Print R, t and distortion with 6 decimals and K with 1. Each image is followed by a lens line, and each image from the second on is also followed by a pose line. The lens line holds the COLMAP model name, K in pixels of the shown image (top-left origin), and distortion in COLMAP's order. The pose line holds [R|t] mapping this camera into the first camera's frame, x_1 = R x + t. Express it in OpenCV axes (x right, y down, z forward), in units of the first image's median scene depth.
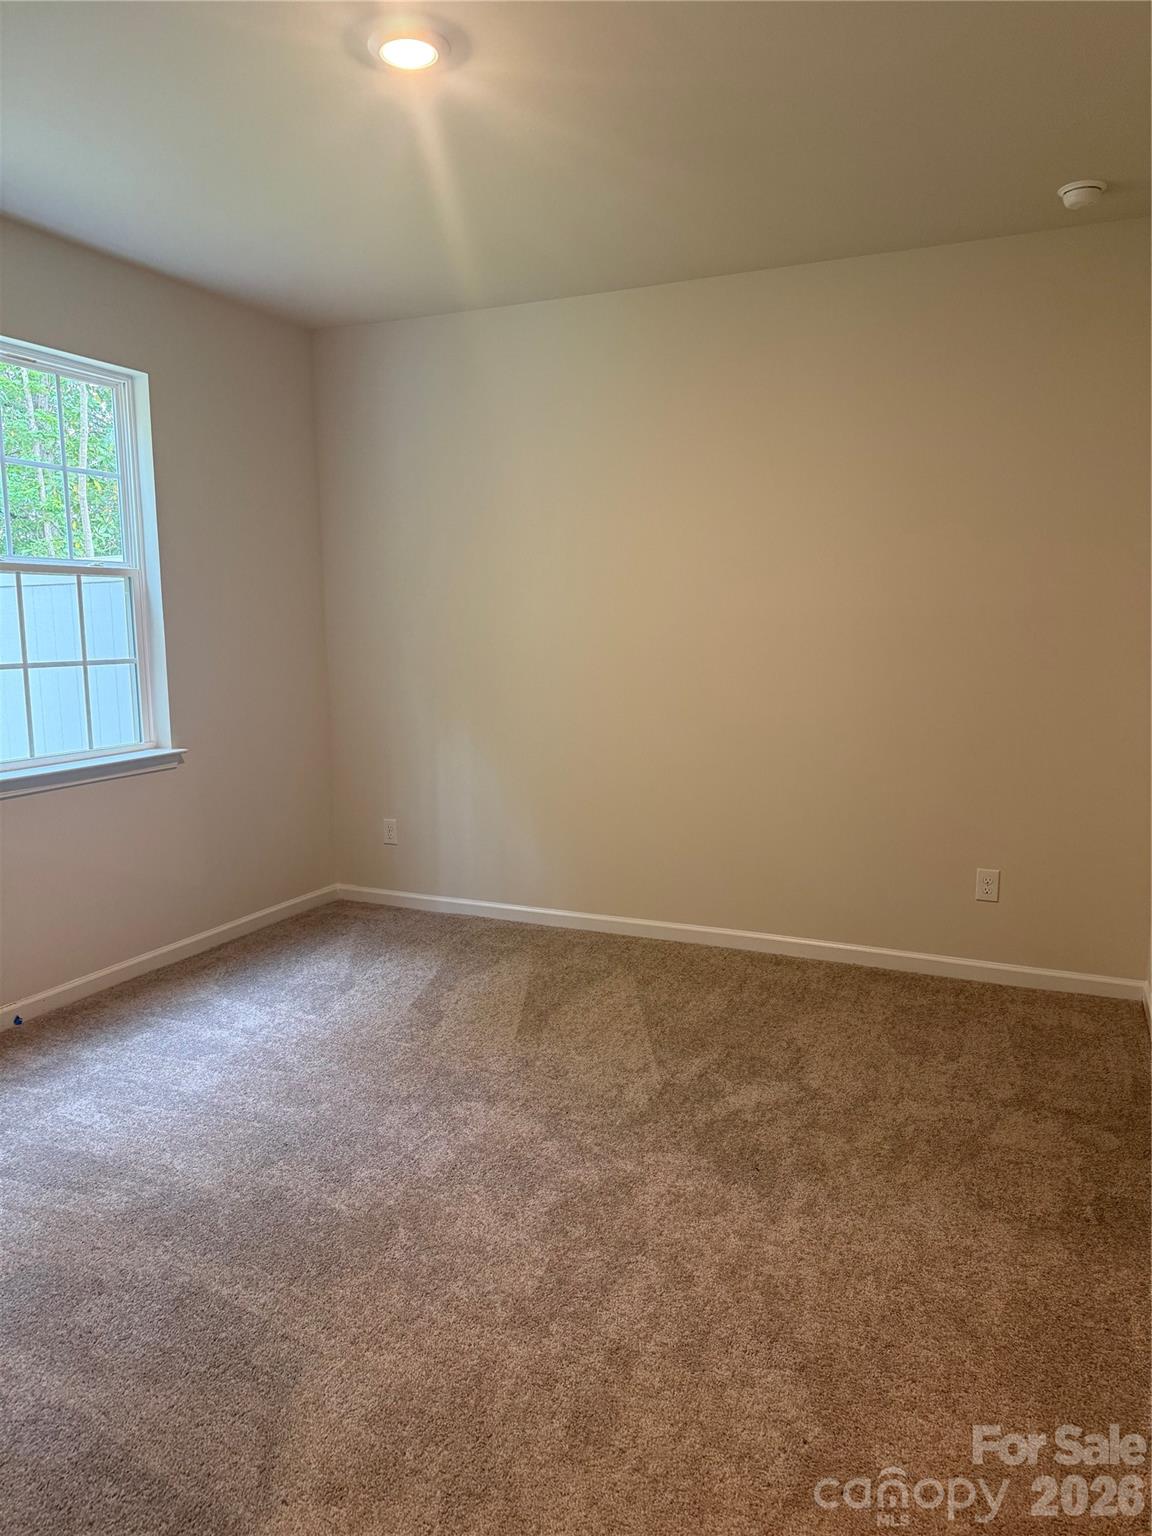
lens RADIAL K [[1081.3, 0, 576.0], [0, 1081.3, 768.0], [0, 0, 1]] dist [0.164049, -0.359554]
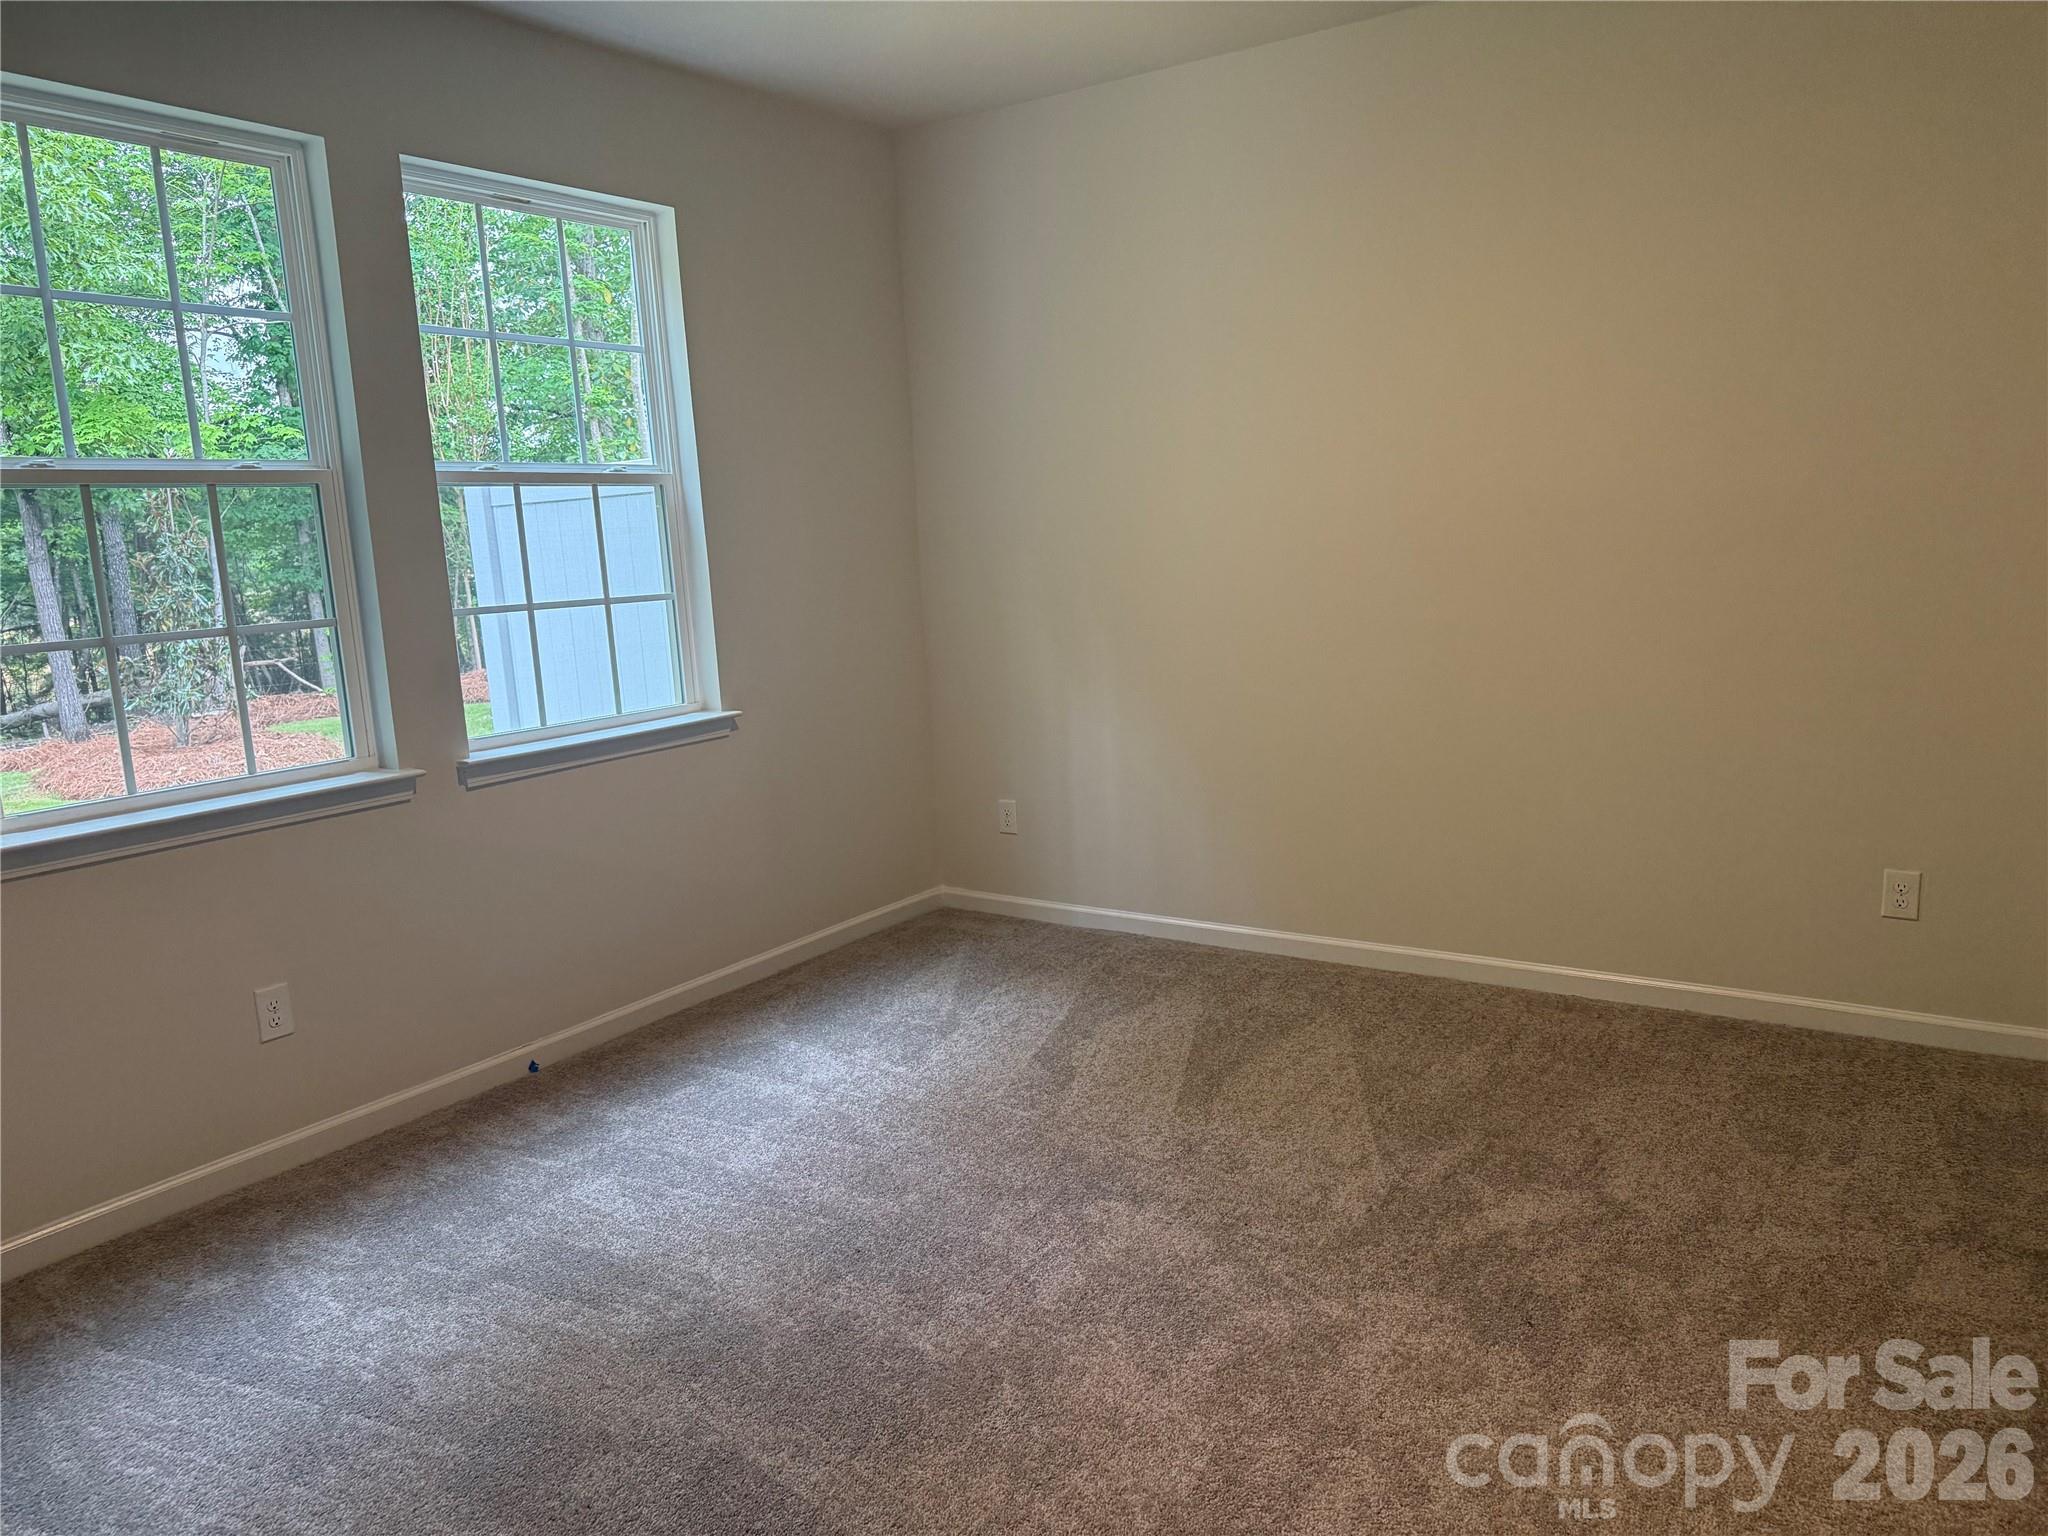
lens RADIAL K [[1441.8, 0, 1024.0], [0, 1441.8, 768.0], [0, 0, 1]] dist [0.164049, -0.359554]
pose [[0.984312, -0.012898, -0.175964, 0.018852], [0.018671, 0.999339, 0.031191, -0.007127], [0.175445, -0.033987, 0.983902, 0.062036]]
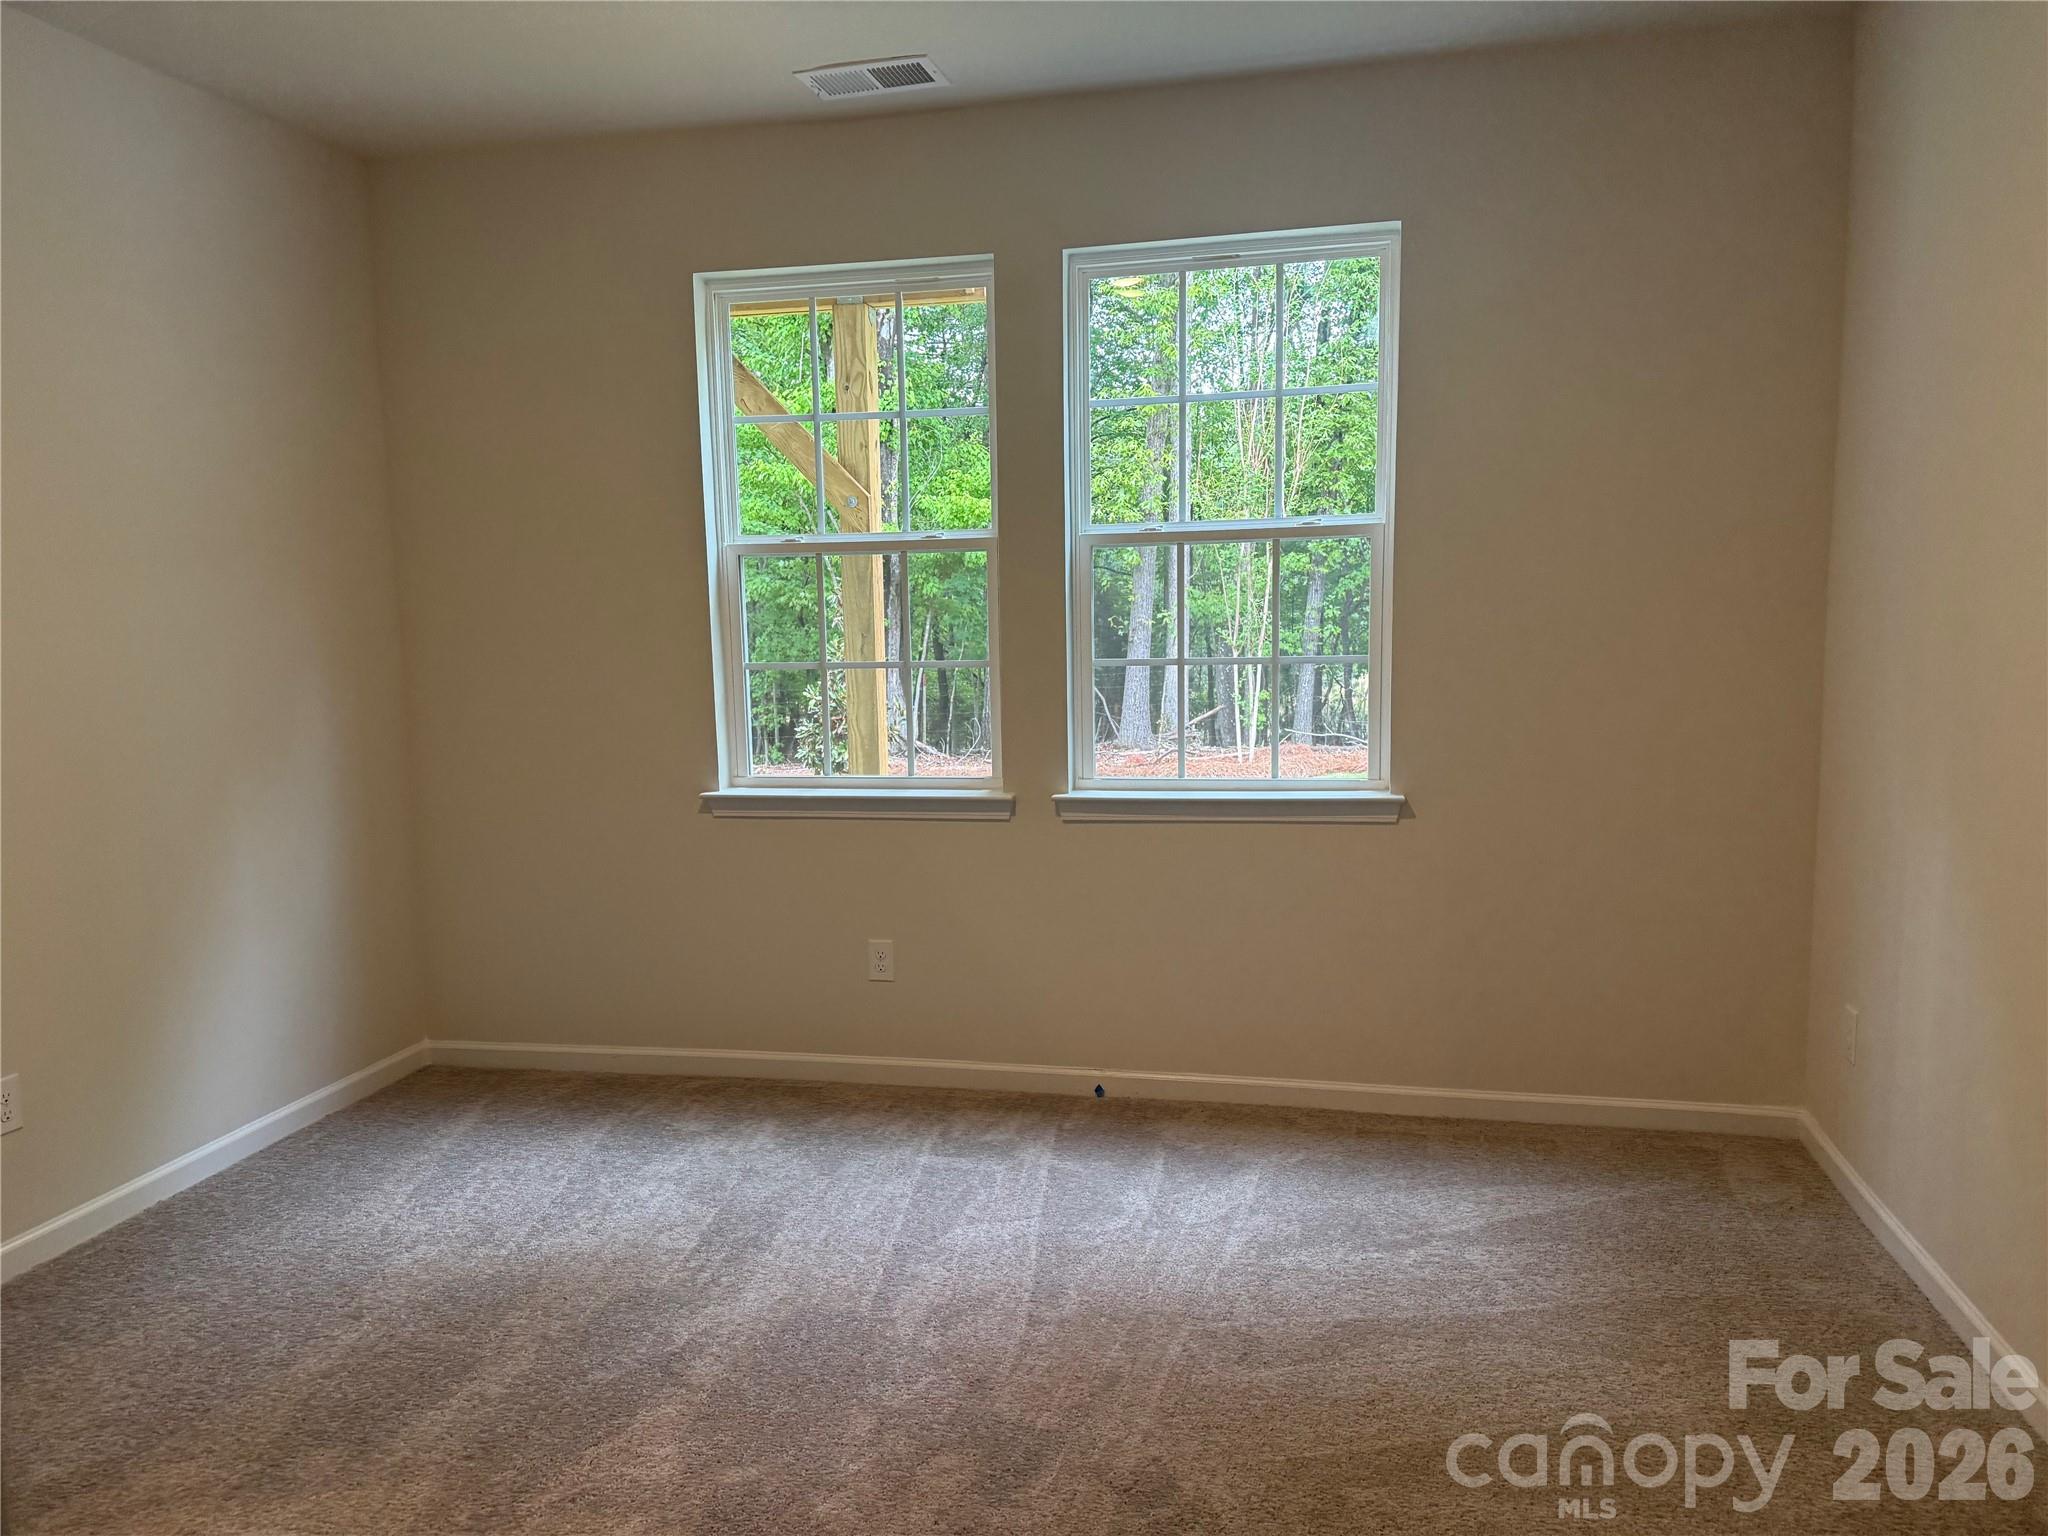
lens RADIAL K [[1416.6, 0, 1019.3], [0, 1416.6, 768.9], [0, 0, 1]] dist [0.106665, -0.136226]
pose [[0.203729, 0.110569, -0.972764, 0.554320], [-0.117383, 0.989193, 0.087853, -0.107679], [0.971965, 0.096288, 0.214507, 0.796121]]
